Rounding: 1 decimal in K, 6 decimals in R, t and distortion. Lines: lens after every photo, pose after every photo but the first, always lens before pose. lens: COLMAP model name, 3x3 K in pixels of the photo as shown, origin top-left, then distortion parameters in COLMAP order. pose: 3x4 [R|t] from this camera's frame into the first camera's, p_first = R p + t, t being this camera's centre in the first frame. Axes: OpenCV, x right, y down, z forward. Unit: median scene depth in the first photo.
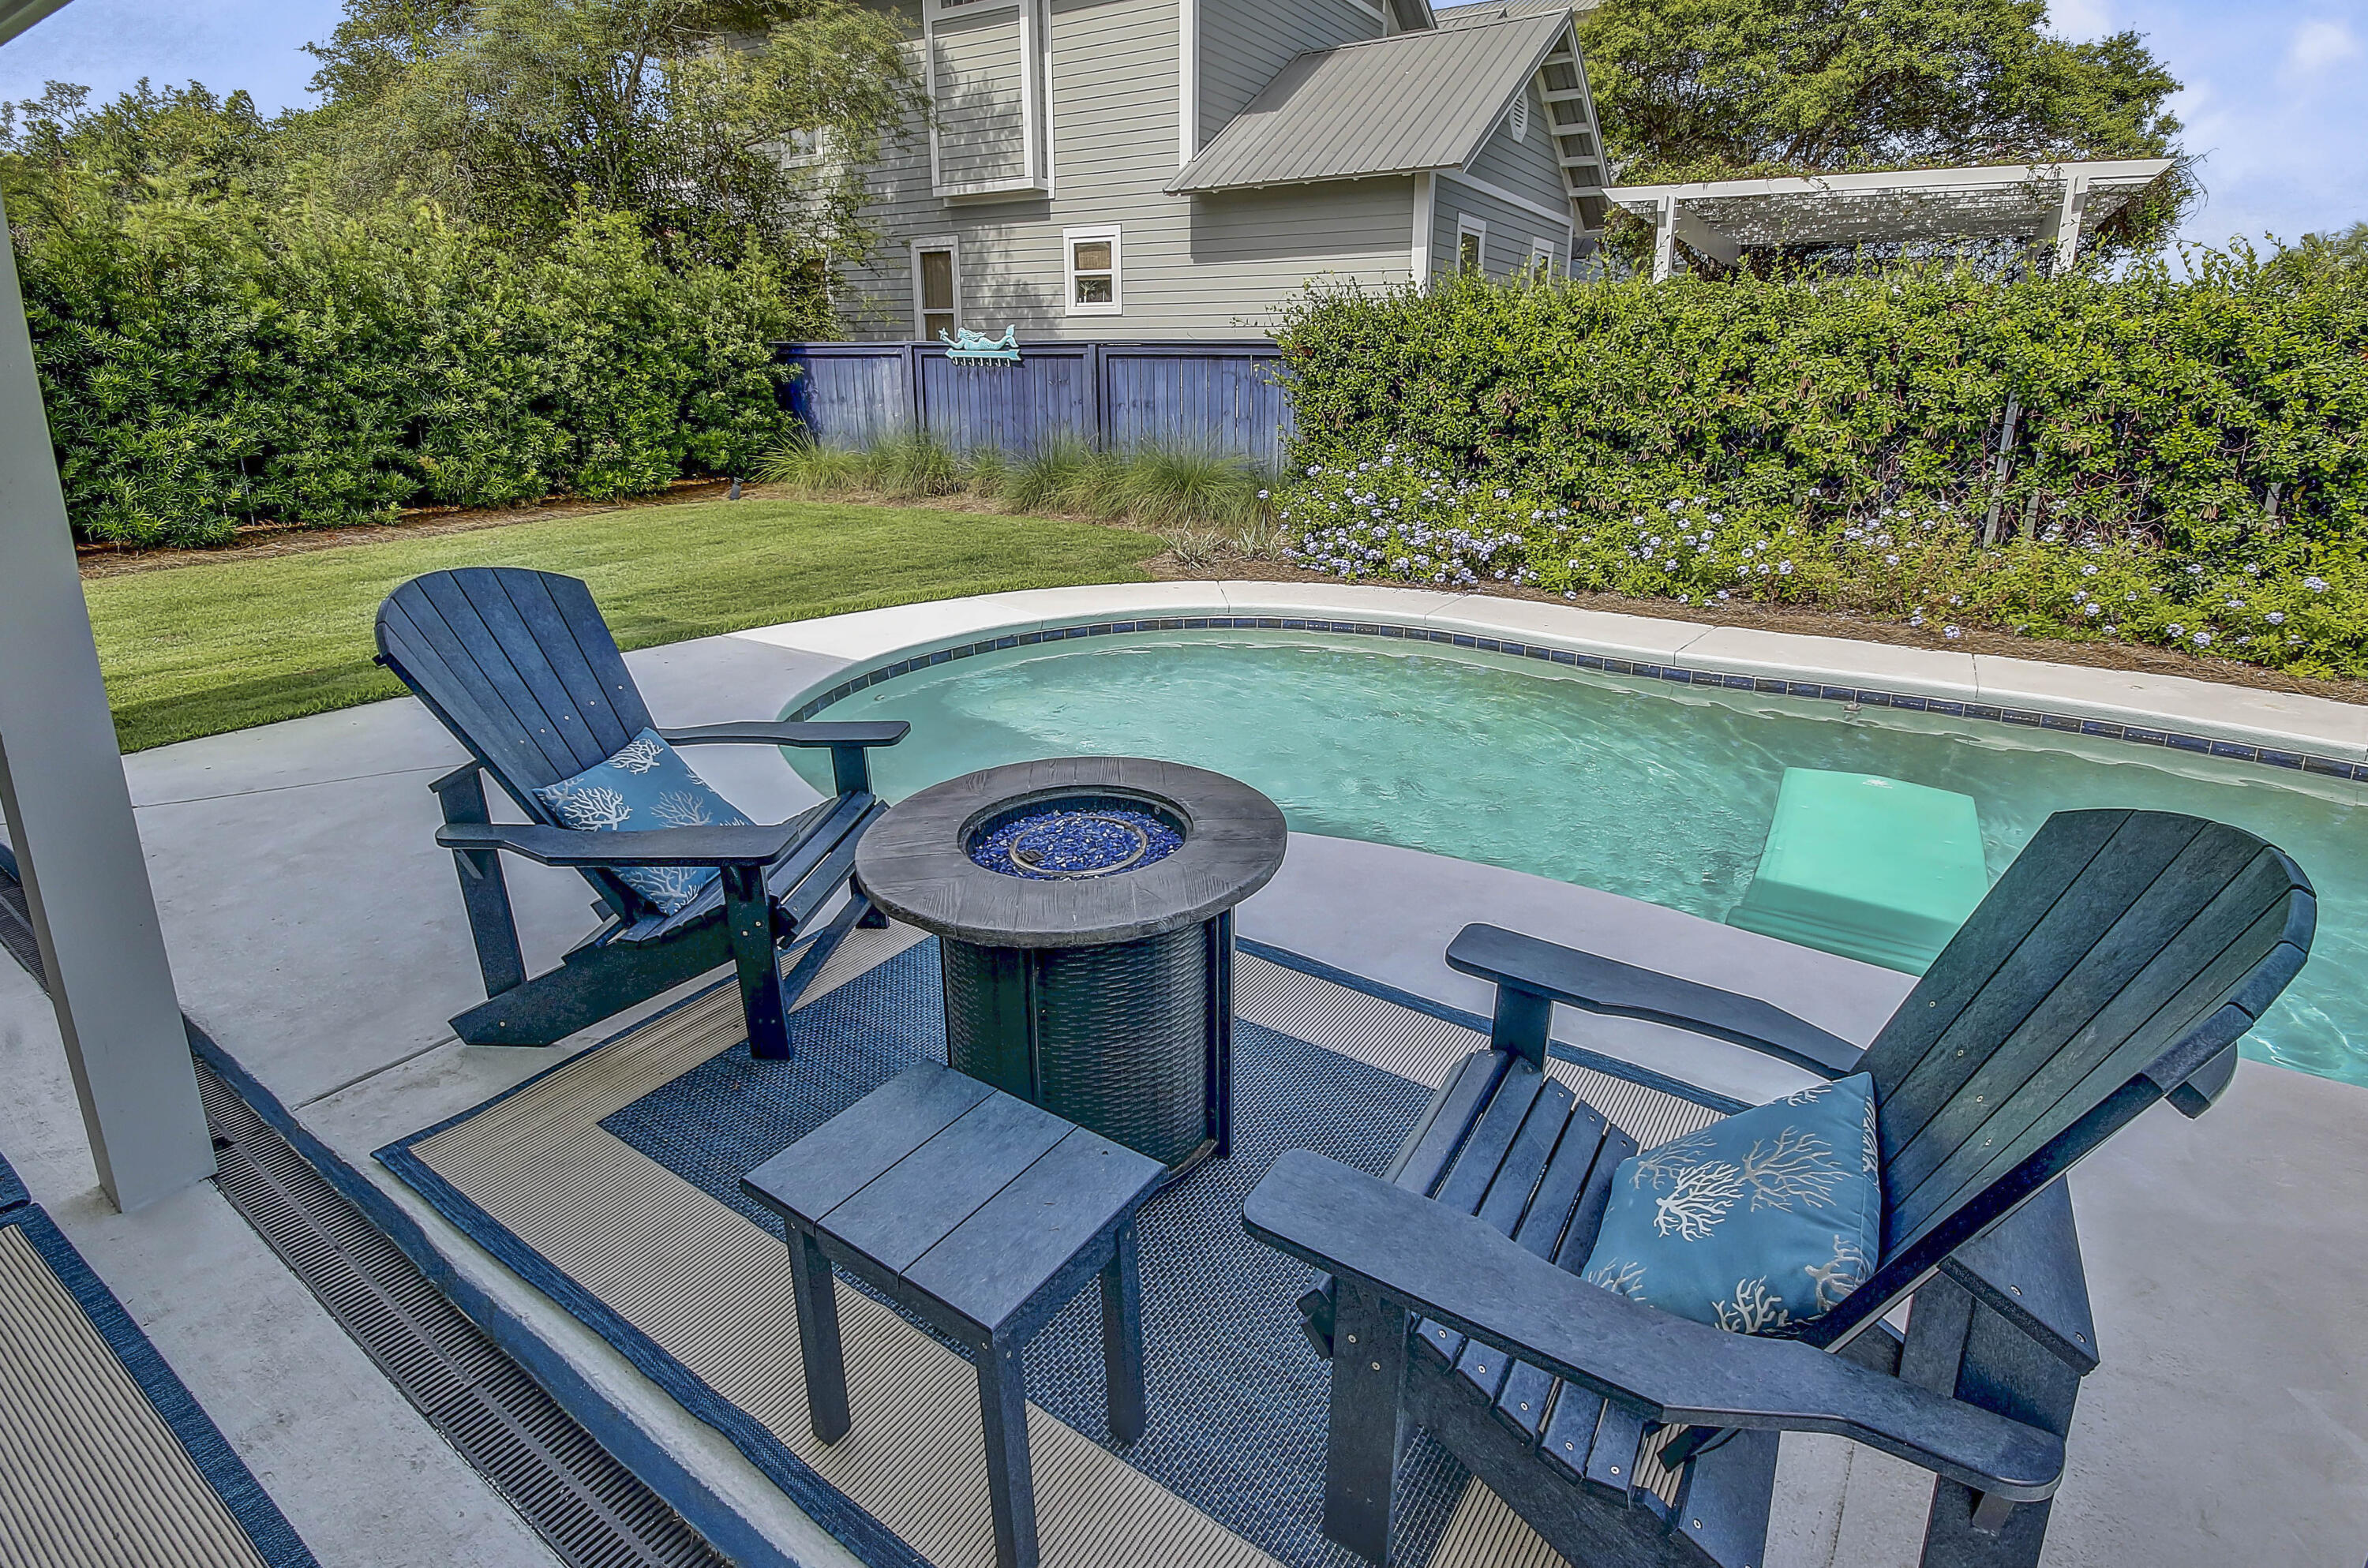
lens RADIAL K [[1188.8, 0, 1197.4], [0, 1188.8, 595.4], [0, 0, 1]] dist [-0.001897, -0.001548]
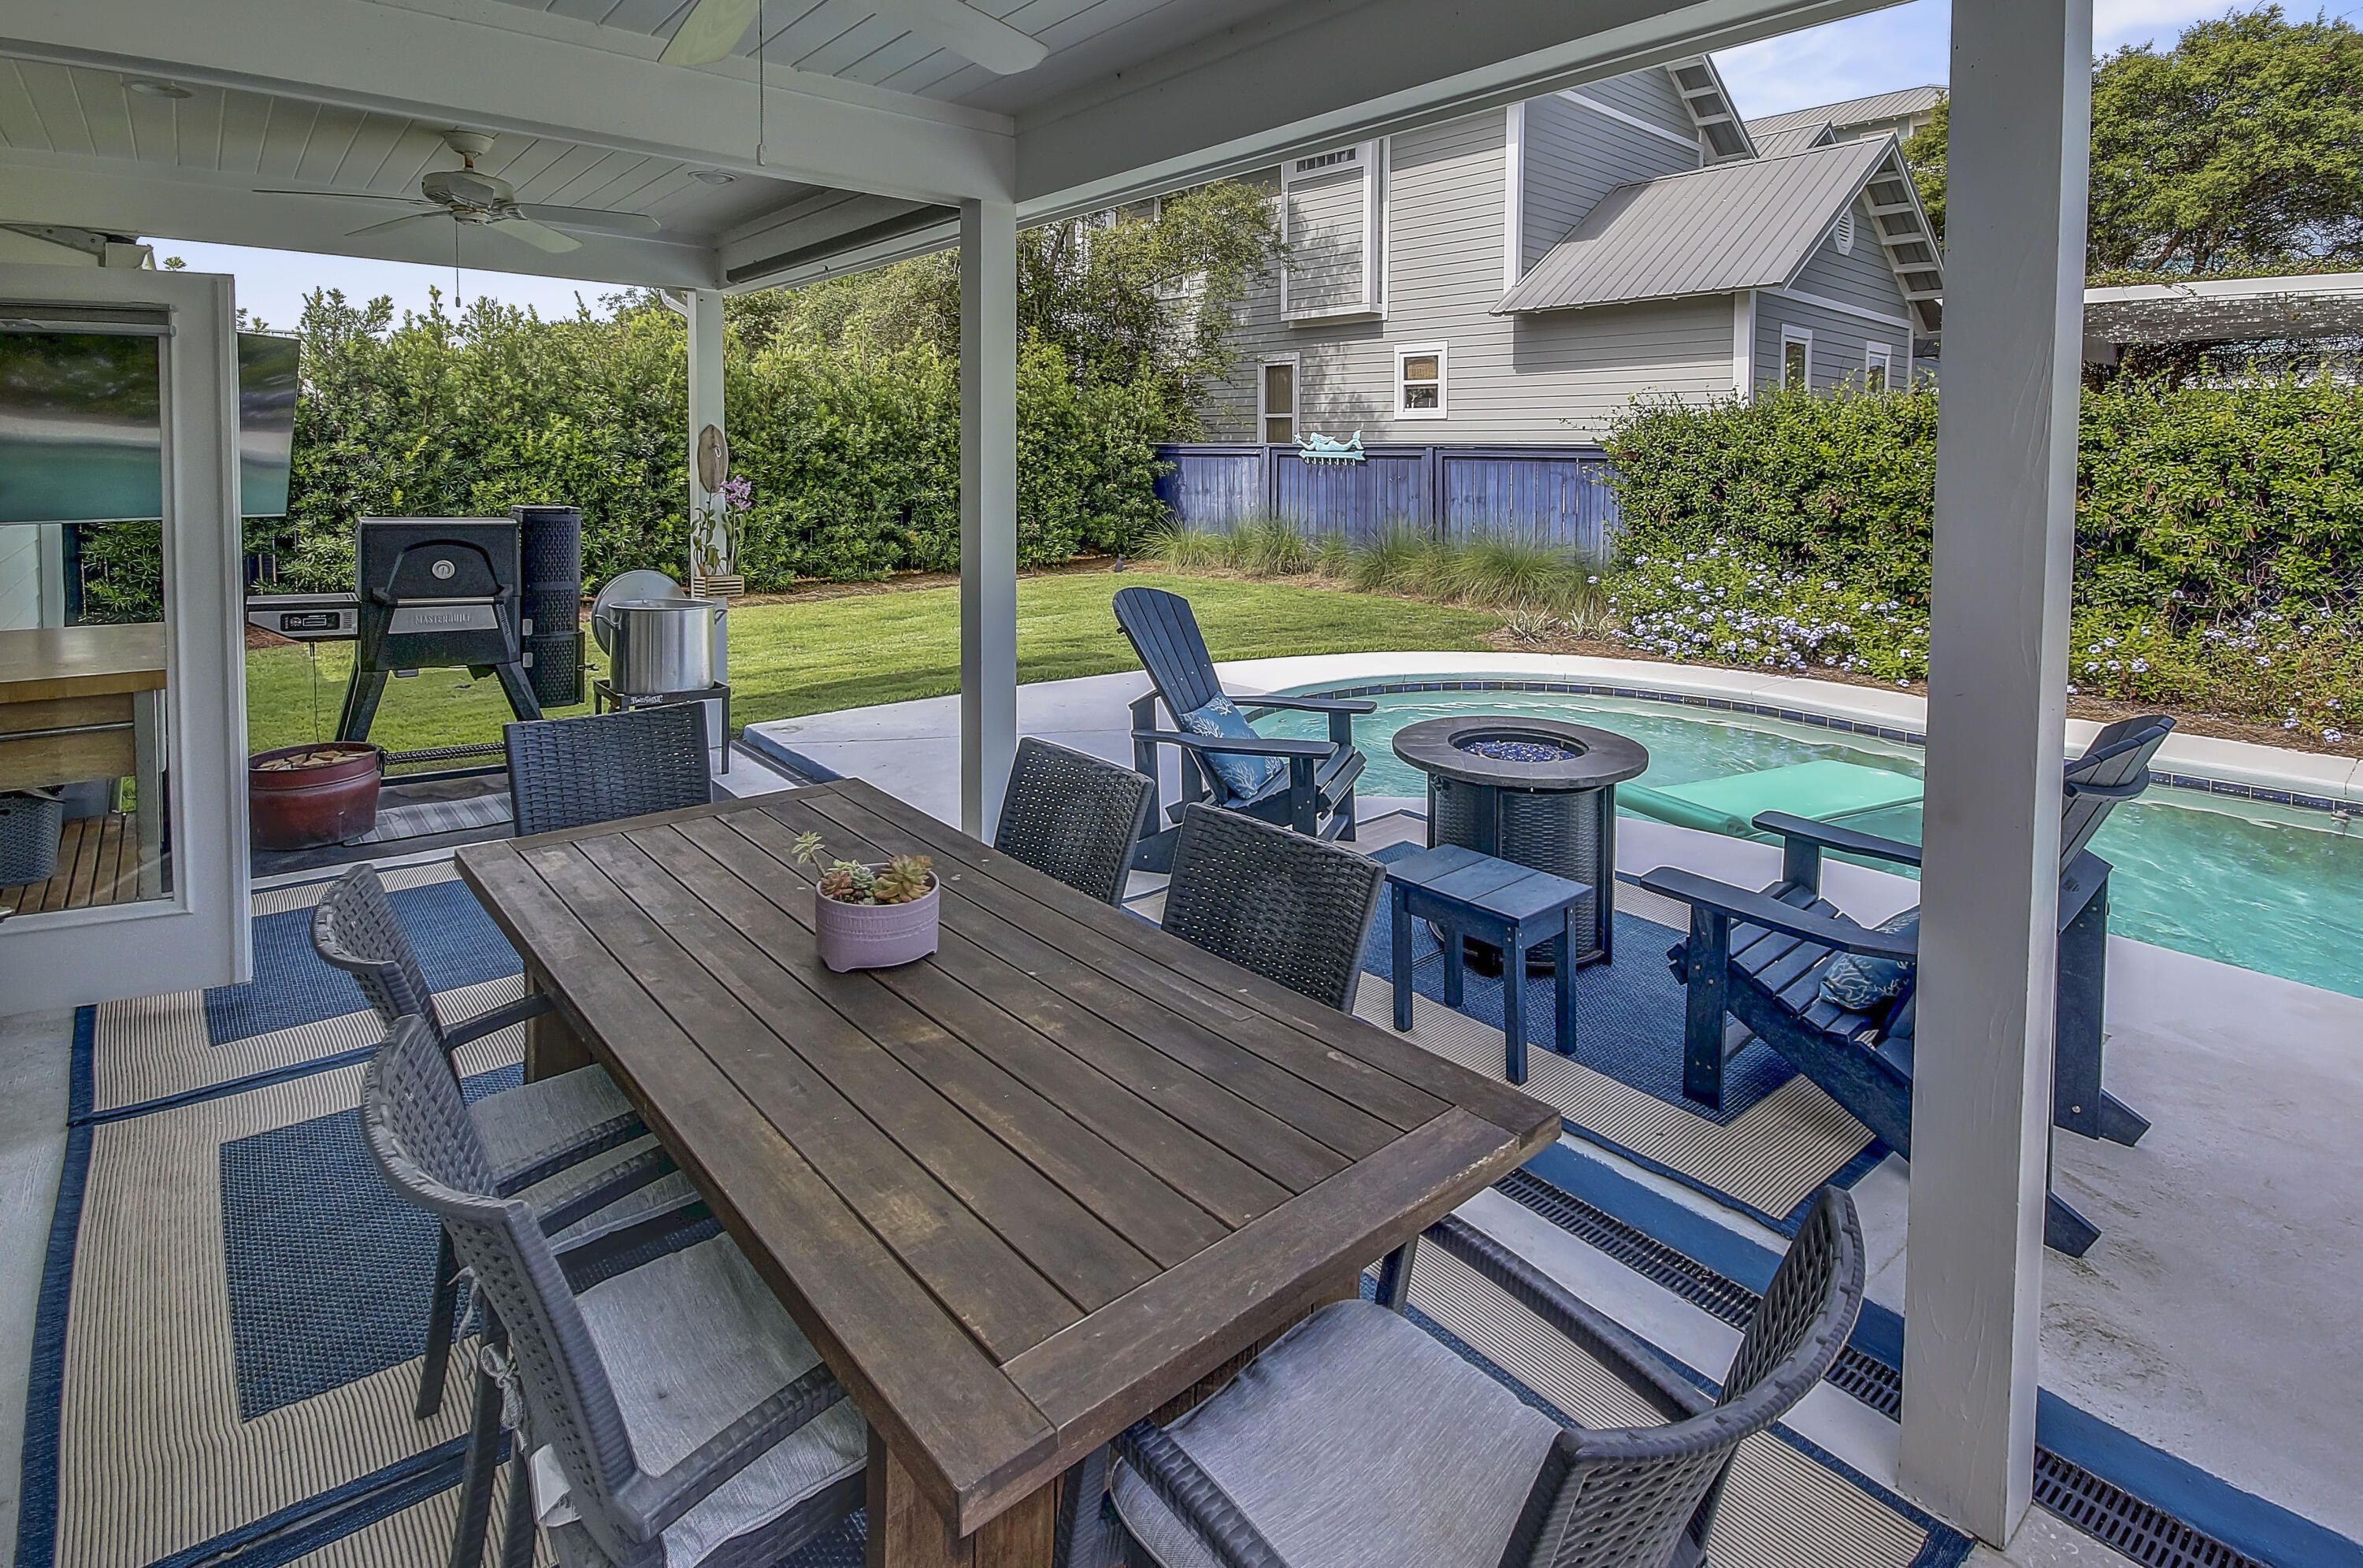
lens RADIAL K [[1201.2, 0, 1130.0], [0, 1201.2, 461.2], [0, 0, 1]] dist [0.003859, 0.001500]
pose [[0.956169, 0.005195, -0.292771, -0.025767], [-0.059830, 0.982215, -0.177972, 0.028062], [0.286639, 0.187688, 0.939474, -0.184493]]
